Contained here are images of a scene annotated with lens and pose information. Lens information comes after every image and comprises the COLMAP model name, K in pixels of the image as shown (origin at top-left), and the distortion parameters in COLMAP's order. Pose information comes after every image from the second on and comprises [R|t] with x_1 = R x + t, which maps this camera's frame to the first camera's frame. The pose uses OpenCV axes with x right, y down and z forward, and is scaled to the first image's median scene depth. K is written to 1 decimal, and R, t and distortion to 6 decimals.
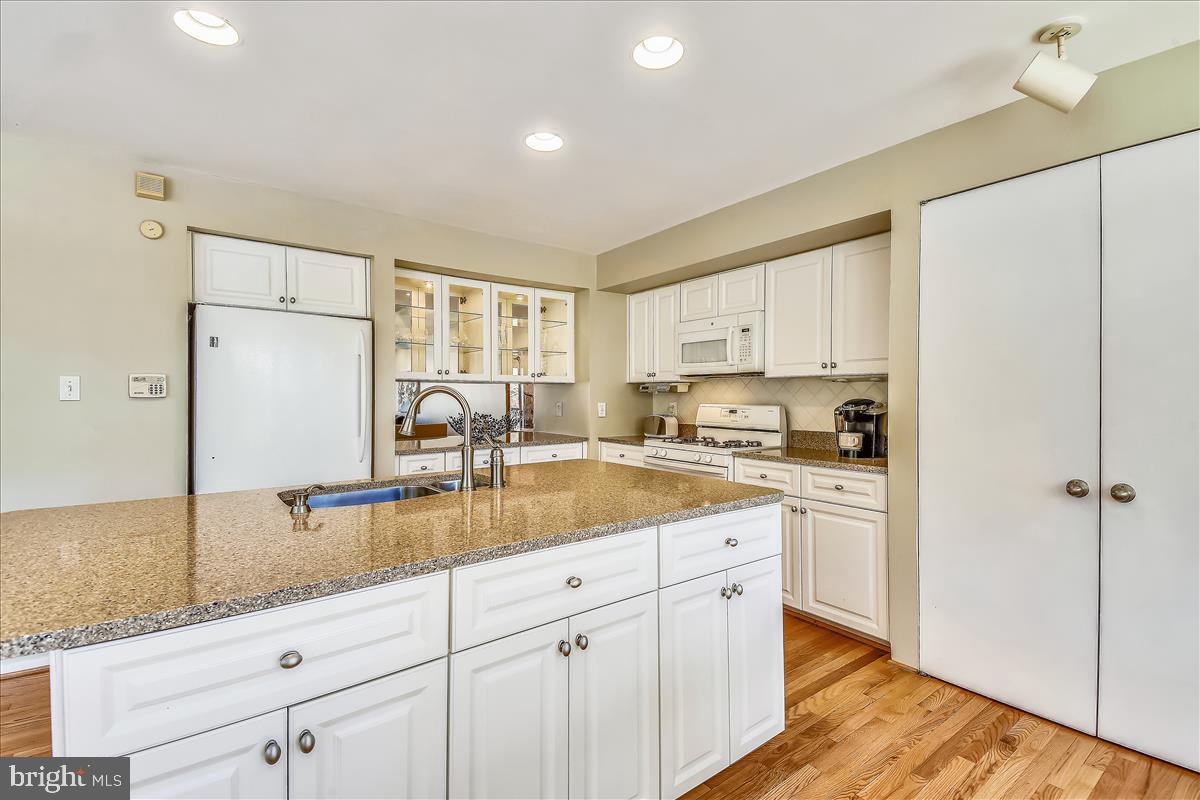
lens RADIAL K [[547.3, 0, 600.0], [0, 547.3, 400.0], [0, 0, 1]] dist [0.072994, -0.039089]
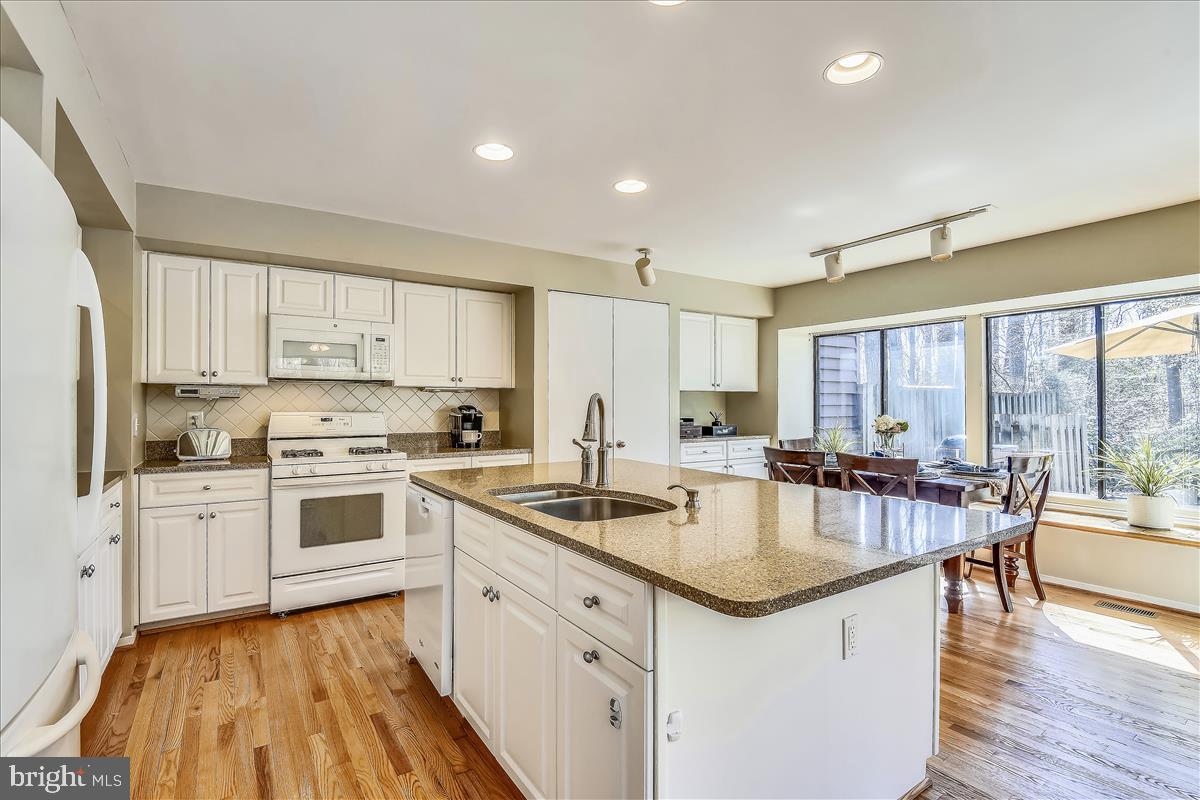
lens RADIAL K [[563.9, 0, 600.0], [0, 563.9, 400.0], [0, 0, 1]] dist [0.029648, -0.028893]
pose [[0.049822, 0.010416, 0.998704, -0.889507], [0.009401, 0.999896, -0.010897, 0.002945], [-0.998714, 0.009931, 0.049719, 0.603952]]
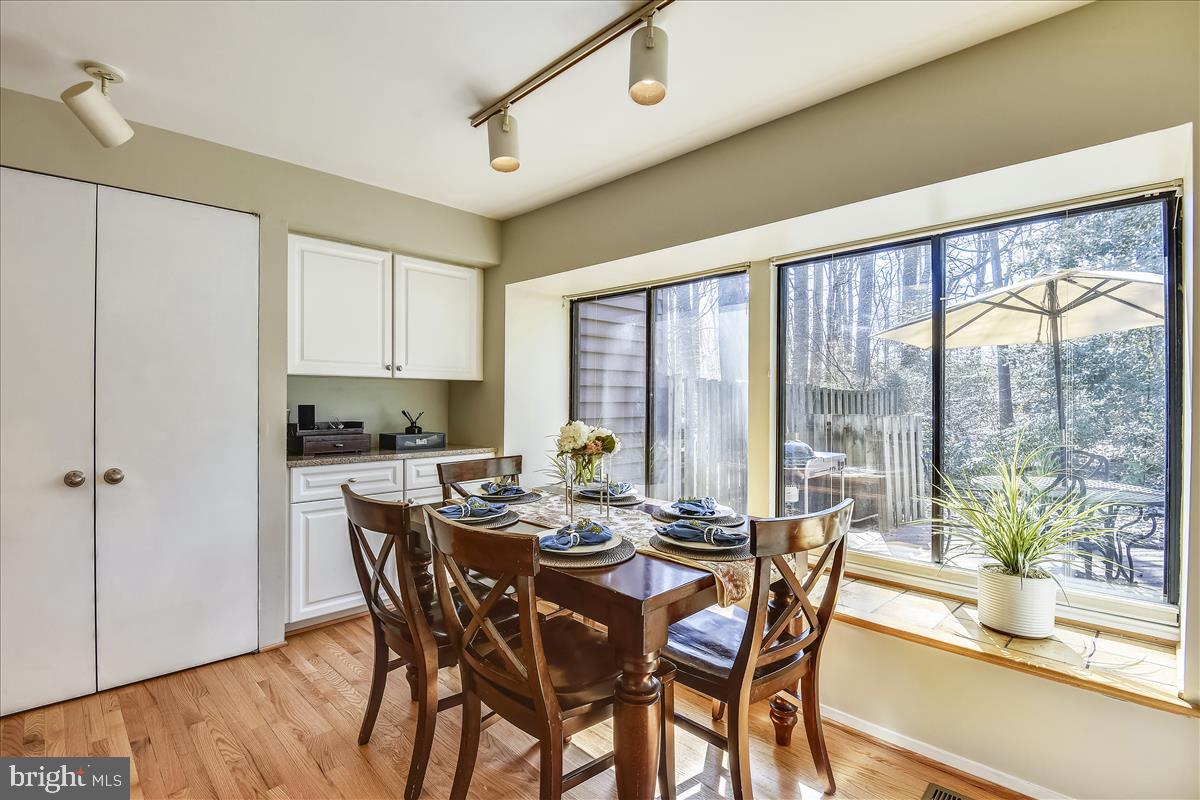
lens RADIAL K [[563.9, 0, 600.0], [0, 563.9, 400.0], [0, 0, 1]] dist [0.029648, -0.028893]
pose [[-0.136308, 0.001849, 0.990665, -0.250099], [0.000856, 0.999998, -0.001749, 0.004409], [-0.990666, 0.000609, -0.136310, 0.092926]]
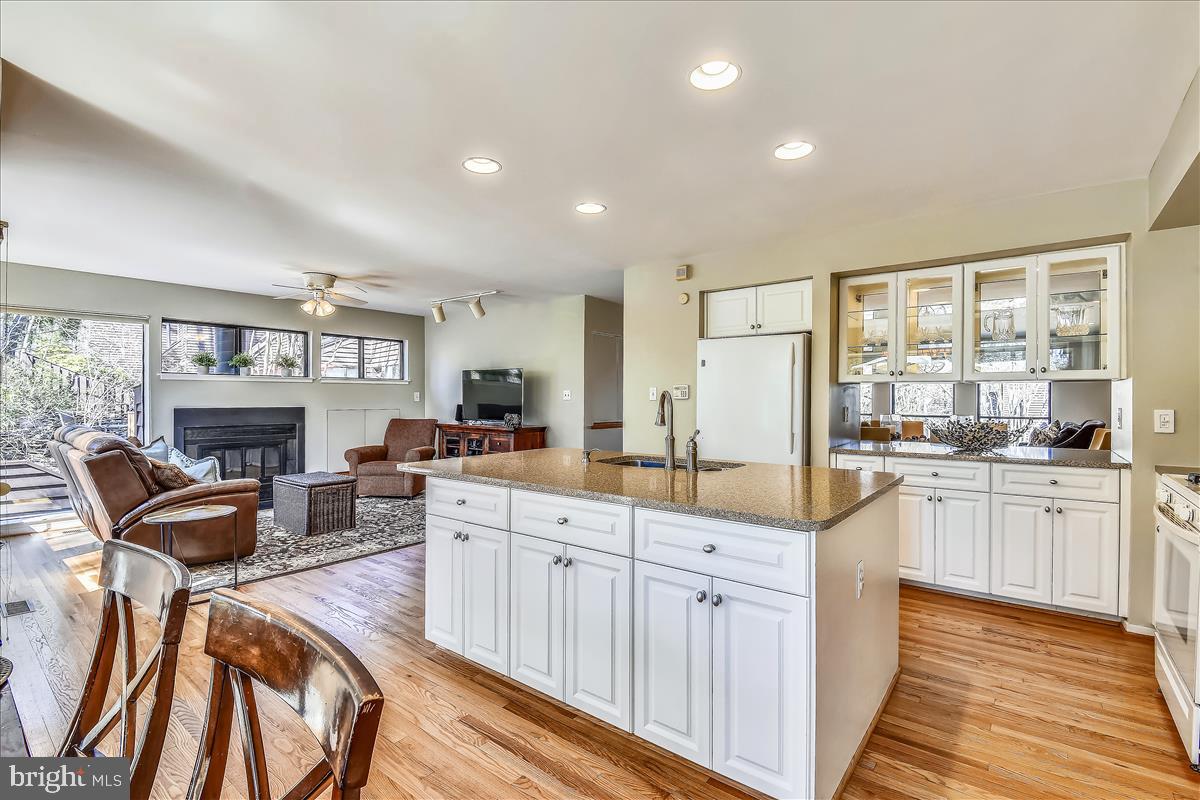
lens RADIAL K [[547.3, 0, 600.0], [0, 547.3, 400.0], [0, 0, 1]] dist [0.072994, -0.039089]
pose [[0.252455, 0.008359, -0.967573, 0.651495], [-0.006327, 0.999956, 0.006988, -0.009995], [0.967588, 0.004357, 0.252496, 0.312104]]
